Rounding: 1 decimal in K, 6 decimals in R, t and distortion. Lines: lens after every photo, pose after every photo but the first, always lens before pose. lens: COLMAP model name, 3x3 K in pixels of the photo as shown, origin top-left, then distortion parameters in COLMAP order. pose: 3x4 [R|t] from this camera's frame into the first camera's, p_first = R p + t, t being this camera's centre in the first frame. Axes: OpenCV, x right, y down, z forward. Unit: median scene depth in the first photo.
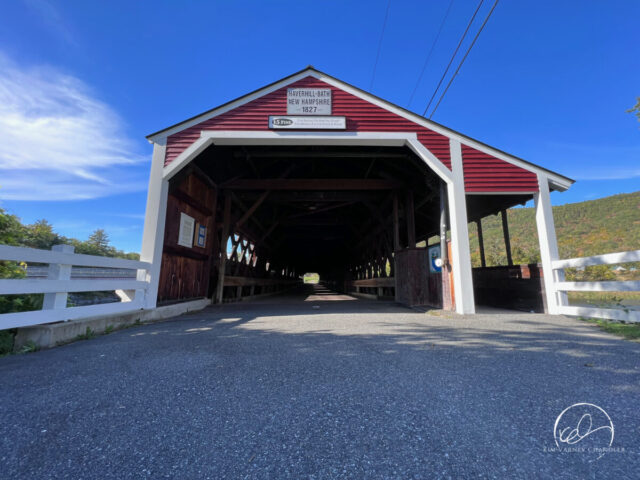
lens RADIAL K [[258.7, 0, 320.5], [0, 258.7, 240.7], [0, 0, 1]] dist [-0.001442, -0.000017]
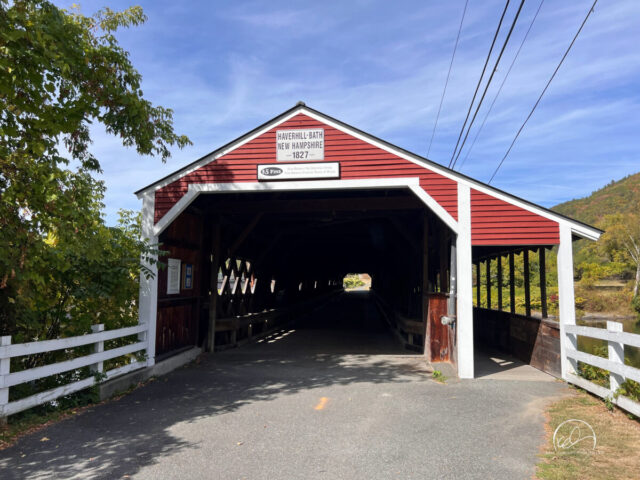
lens RADIAL K [[485.7, 0, 321.3], [0, 485.7, 240.2], [0, 0, 1]] dist [0.007967, 0.001721]
pose [[0.992425, -0.014937, -0.121937, 0.234537], [0.023907, 0.997087, 0.072431, -0.326605], [0.120499, -0.074798, 0.989892, -0.714415]]
